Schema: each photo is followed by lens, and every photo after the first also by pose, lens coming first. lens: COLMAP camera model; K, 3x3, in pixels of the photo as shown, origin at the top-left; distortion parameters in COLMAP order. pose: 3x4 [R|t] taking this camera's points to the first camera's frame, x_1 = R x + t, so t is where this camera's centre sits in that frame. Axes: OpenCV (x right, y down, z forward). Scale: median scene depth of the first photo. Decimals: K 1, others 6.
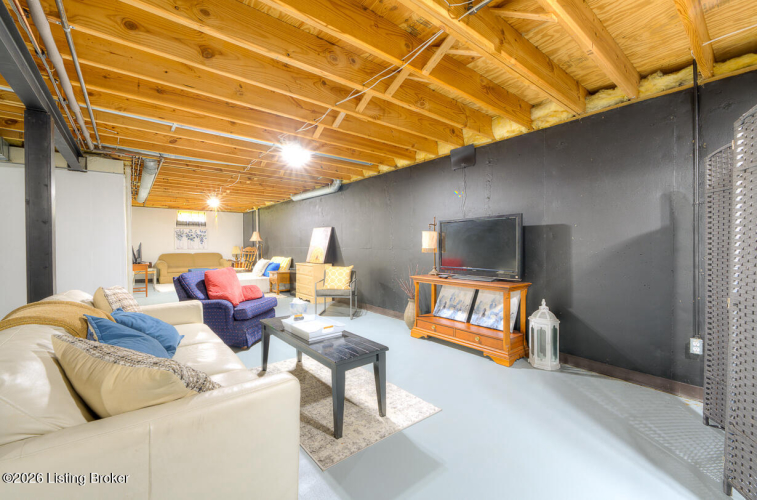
lens RADIAL K [[316.7, 0, 376.8], [0, 316.7, 246.6], [0, 0, 1]] dist [-0.000713, -0.000052]
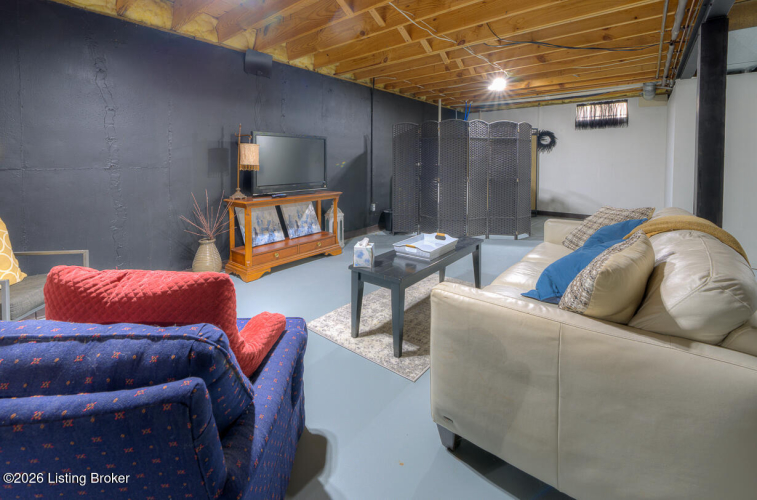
lens RADIAL K [[316.7, 0, 376.8], [0, 316.7, 246.6], [0, 0, 1]] dist [-0.000713, -0.000052]
pose [[-0.212271, -0.255702, 0.943164, -0.725185], [0.002255, 0.965028, 0.262137, 0.002127], [-0.977208, 0.057771, -0.204271, 0.938074]]
